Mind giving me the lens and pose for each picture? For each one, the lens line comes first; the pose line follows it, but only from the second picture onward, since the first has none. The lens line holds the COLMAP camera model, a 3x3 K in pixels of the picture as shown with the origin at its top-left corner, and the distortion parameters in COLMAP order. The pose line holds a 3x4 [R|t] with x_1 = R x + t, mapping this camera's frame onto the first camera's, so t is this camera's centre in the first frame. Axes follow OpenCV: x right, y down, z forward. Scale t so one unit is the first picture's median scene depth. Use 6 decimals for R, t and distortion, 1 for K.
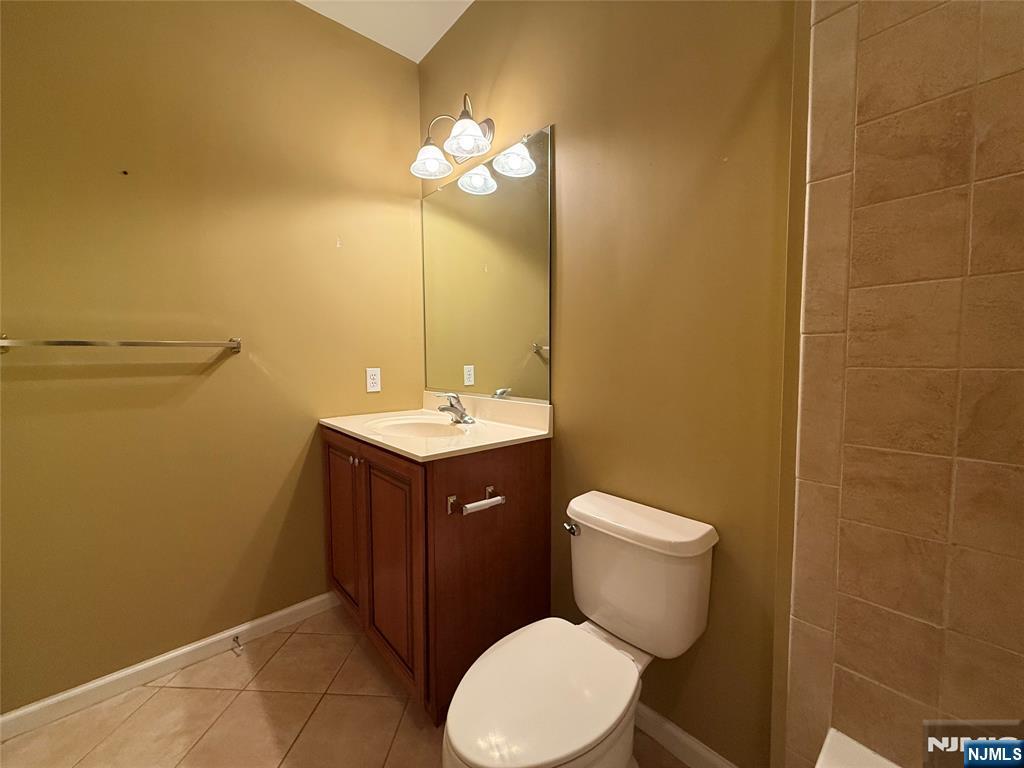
lens RADIAL K [[406.9, 0, 512.2], [0, 406.9, 384.5], [0, 0, 1]] dist [-0.000799, 0.000384]
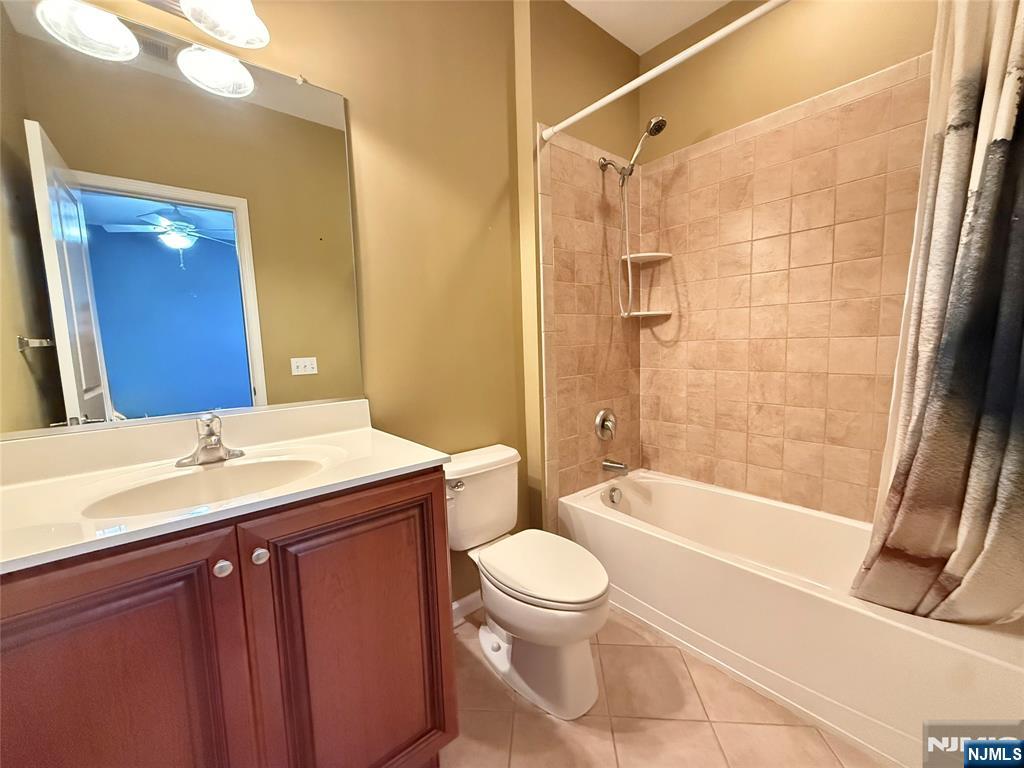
lens RADIAL K [[406.9, 0, 512.8], [0, 406.9, 382.9], [0, 0, 1]] dist [-0.000799, 0.000384]
pose [[0.023182, -0.101835, 0.994531, -1.689254], [0.097370, 0.990299, 0.099132, -0.097256], [-0.994978, 0.094540, 0.032873, 1.250677]]
